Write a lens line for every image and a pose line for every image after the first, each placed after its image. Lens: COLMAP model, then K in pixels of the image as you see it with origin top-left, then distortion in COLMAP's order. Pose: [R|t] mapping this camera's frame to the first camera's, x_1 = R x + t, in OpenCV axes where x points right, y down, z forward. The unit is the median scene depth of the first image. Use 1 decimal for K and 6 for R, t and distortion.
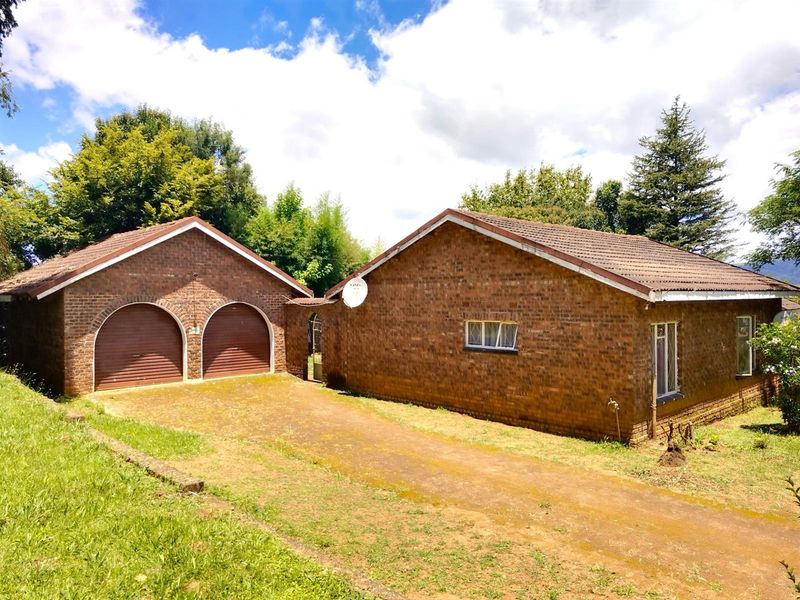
lens RADIAL K [[581.5, 0, 406.1], [0, 581.5, 302.0], [0, 0, 1]] dist [0.046450, -0.037606]
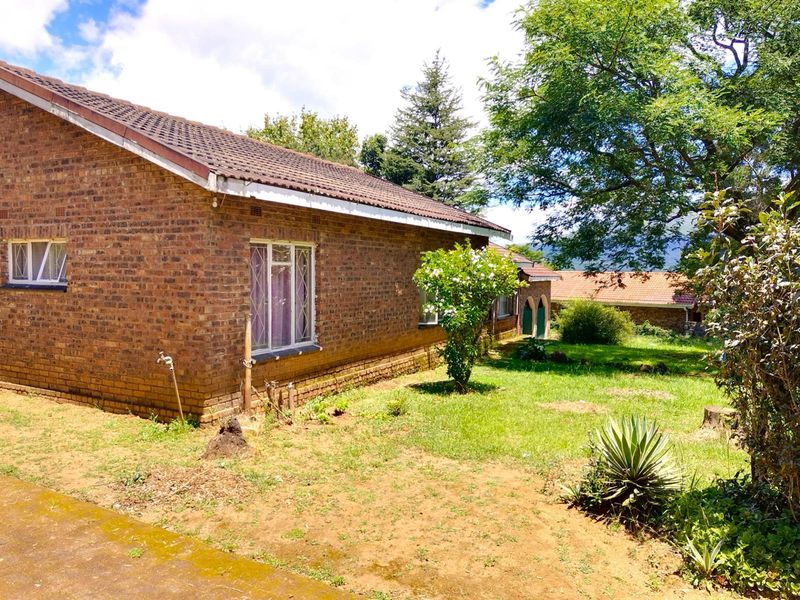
lens RADIAL K [[581.5, 0, 406.1], [0, 581.5, 302.0], [0, 0, 1]] dist [0.046450, -0.037606]
pose [[0.946966, -0.000562, 0.321332, 0.340118], [-0.015261, 0.998791, 0.046721, 0.068286], [-0.320970, -0.049147, 0.945813, 0.291002]]
